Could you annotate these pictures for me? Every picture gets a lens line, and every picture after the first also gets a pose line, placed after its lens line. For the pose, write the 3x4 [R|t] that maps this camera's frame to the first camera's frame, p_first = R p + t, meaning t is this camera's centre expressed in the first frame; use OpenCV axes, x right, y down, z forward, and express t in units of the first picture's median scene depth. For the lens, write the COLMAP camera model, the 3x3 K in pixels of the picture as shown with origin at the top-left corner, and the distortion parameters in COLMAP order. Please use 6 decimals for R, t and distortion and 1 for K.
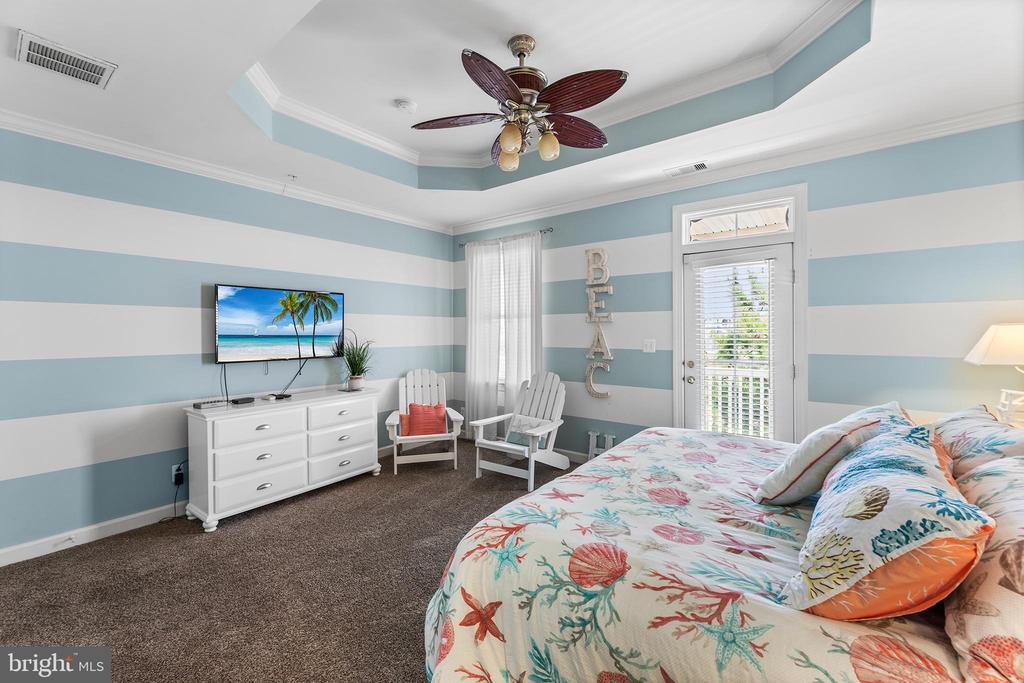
lens RADIAL K [[418.2, 0, 510.5], [0, 418.2, 332.6], [0, 0, 1]] dist [0.000821, 0.000075]
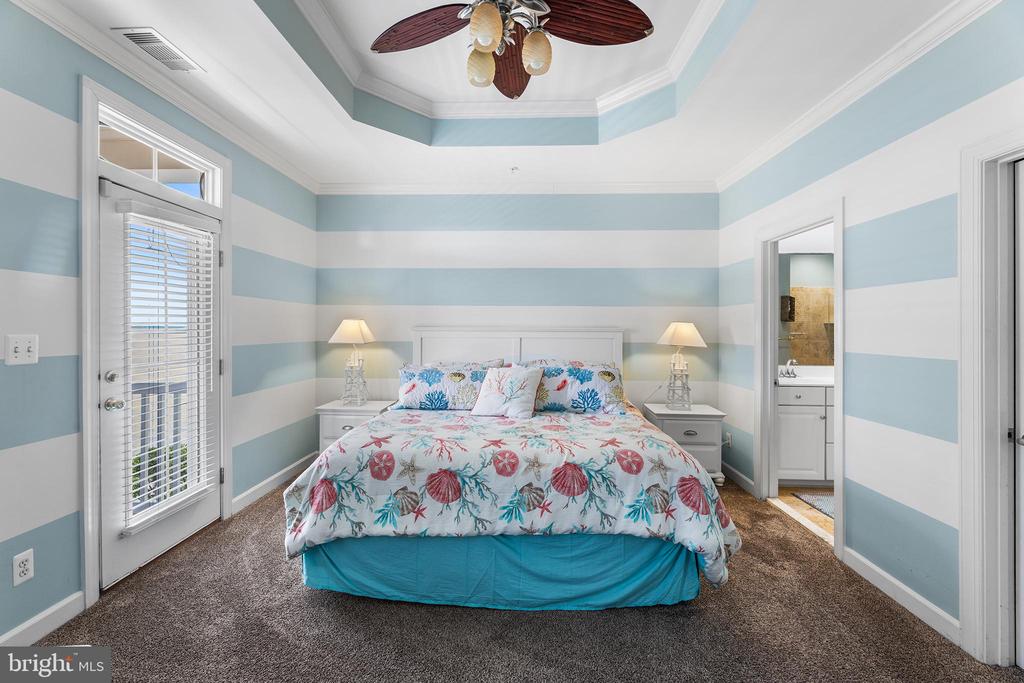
lens RADIAL K [[418.2, 0, 510.5], [0, 418.2, 332.6], [0, 0, 1]] dist [0.000821, 0.000075]
pose [[-0.583838, -0.008515, 0.811826, -0.336850], [-0.003609, 0.999962, 0.007892, 0.009051], [-0.811862, 0.001678, -0.583847, 0.871369]]
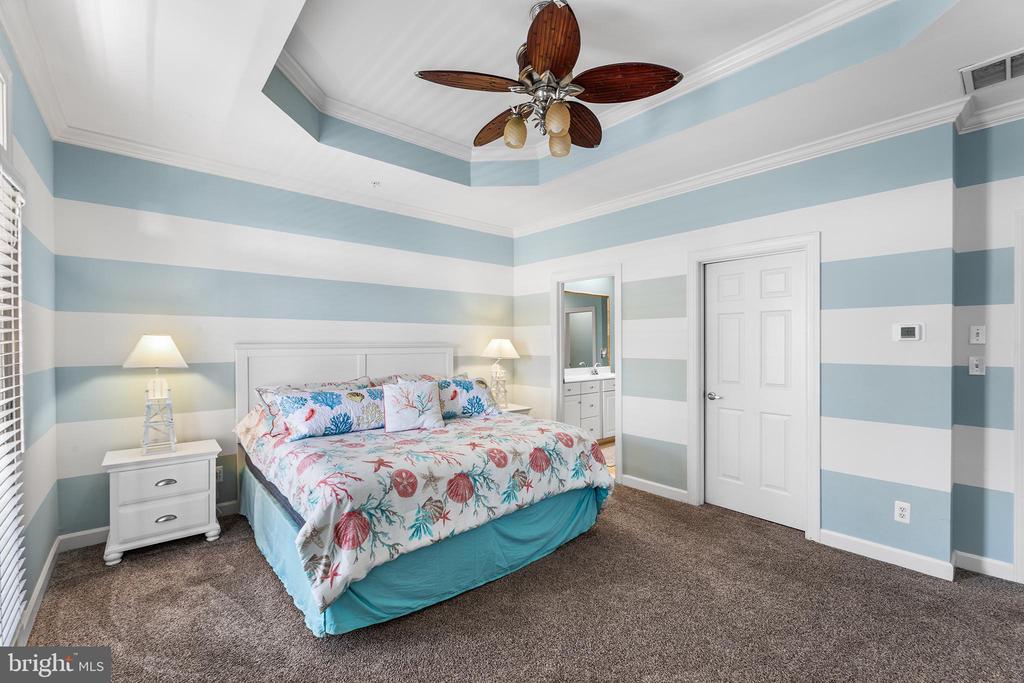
lens RADIAL K [[427.7, 0, 509.4], [0, 427.7, 352.8], [0, 0, 1]] dist [-0.001100, -0.000028]
pose [[-0.979633, -0.000029, 0.200798, -0.050090], [0.004618, 0.999732, 0.022674, 0.004069], [-0.200745, 0.023139, -0.979370, 1.201063]]
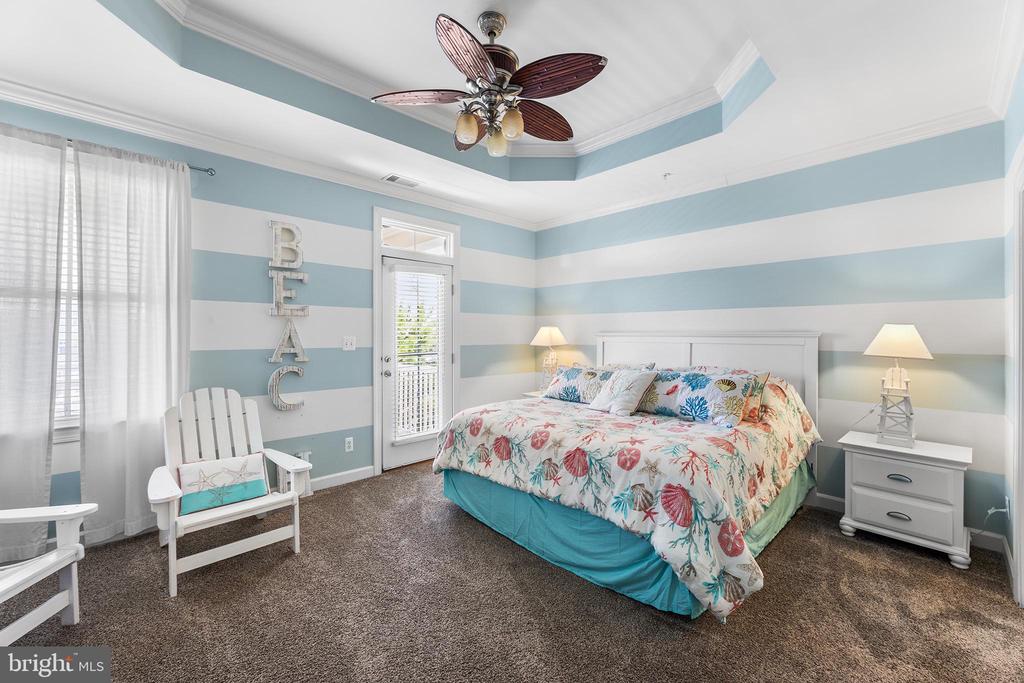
lens RADIAL K [[416.3, 0, 514.0], [0, 416.3, 337.9], [0, 0, 1]] dist [0.002740, 0.000225]
pose [[0.147425, -0.007377, 0.989046, -0.569180], [-0.002053, 0.999968, 0.007764, 0.010951], [-0.989071, -0.003175, 0.147405, 0.507511]]
